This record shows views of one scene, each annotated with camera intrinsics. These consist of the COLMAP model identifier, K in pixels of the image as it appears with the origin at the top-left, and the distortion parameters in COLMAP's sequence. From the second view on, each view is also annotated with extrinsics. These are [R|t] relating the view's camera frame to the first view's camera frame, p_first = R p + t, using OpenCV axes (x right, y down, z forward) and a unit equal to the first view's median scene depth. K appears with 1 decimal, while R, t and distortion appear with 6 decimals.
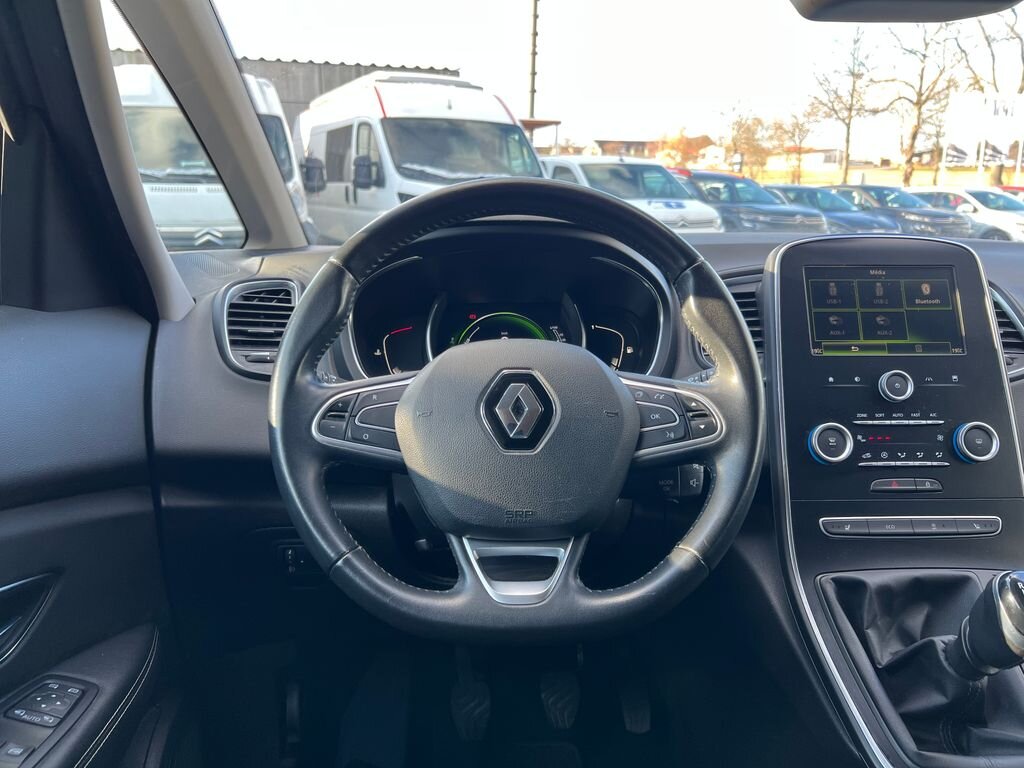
lens RADIAL K [[764.1, 0, 512.0], [0, 764.1, 384.0], [0, 0, 1]] dist [0.054168, -0.081398]
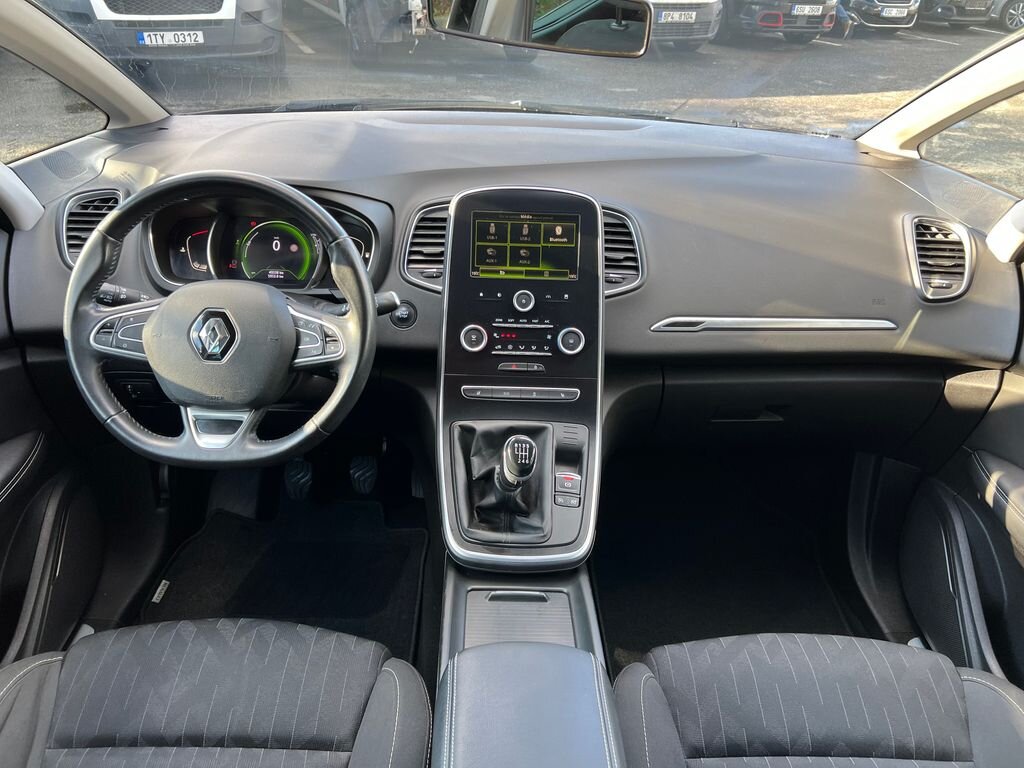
lens RADIAL K [[758.2, 0, 514.0], [0, 758.2, 371.9], [0, 0, 1]] dist [0.060100, -0.078516]
pose [[0.999159, 0.040517, 0.006293, 0.479987], [-0.040558, 0.954045, 0.296906, -0.301501], [0.006026, -0.296912, 0.954886, -0.434133]]
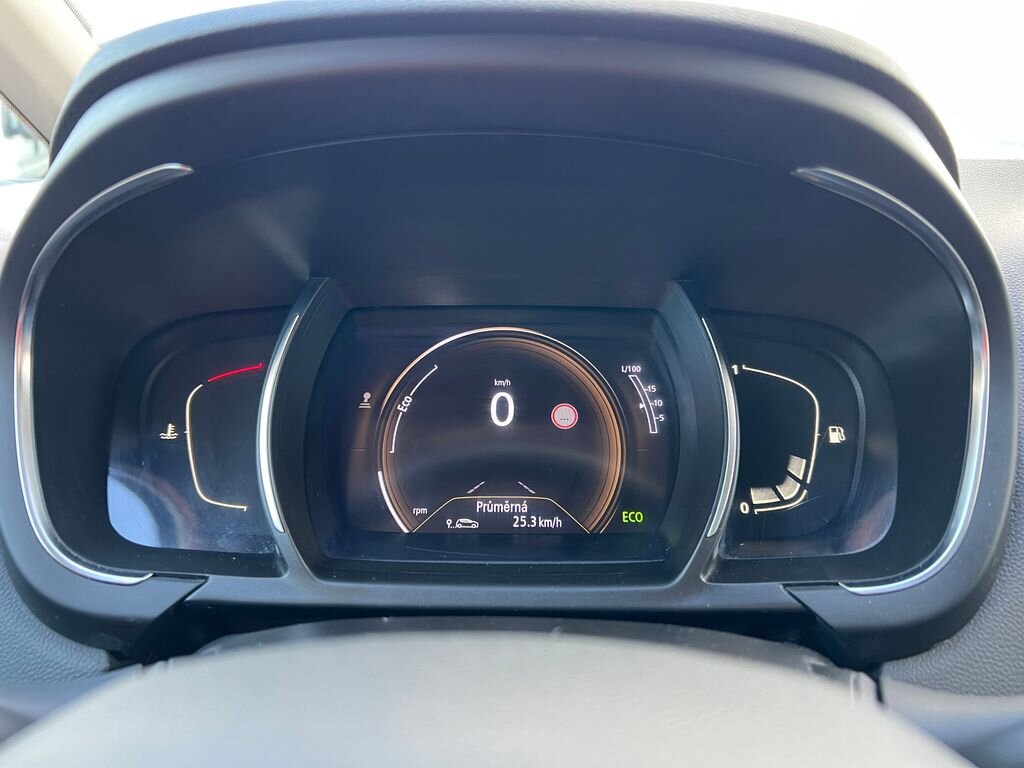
lens RADIAL K [[764.1, 0, 512.0], [0, 764.1, 384.0], [0, 0, 1]] dist [0.054168, -0.081398]
pose [[0.998322, 0.017277, -0.055262, 0.018413], [-0.014044, 0.998196, 0.058366, -0.102444], [0.056171, -0.057492, 0.996765, 0.712506]]
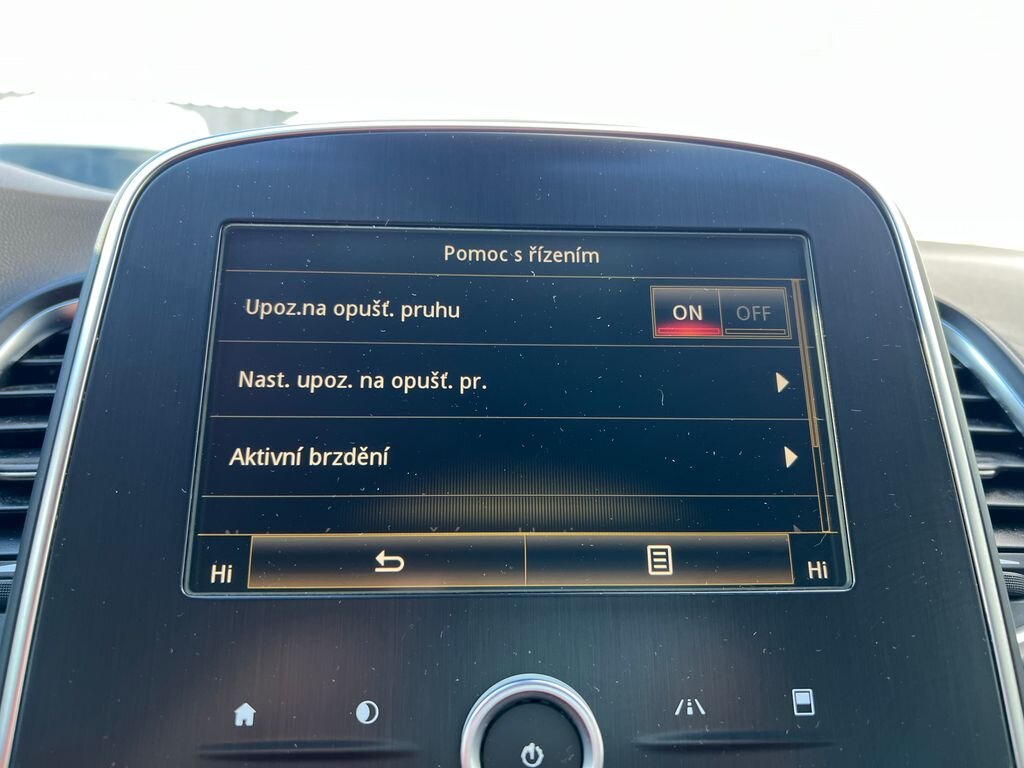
lens RADIAL K [[758.2, 0, 514.0], [0, 758.2, 371.9], [0, 0, 1]] dist [0.060100, -0.078516]
pose [[0.999344, 0.012530, 0.033992, 0.488537], [-0.009790, 0.996780, -0.079586, -0.087923], [-0.034879, 0.079201, 0.996248, 0.782524]]
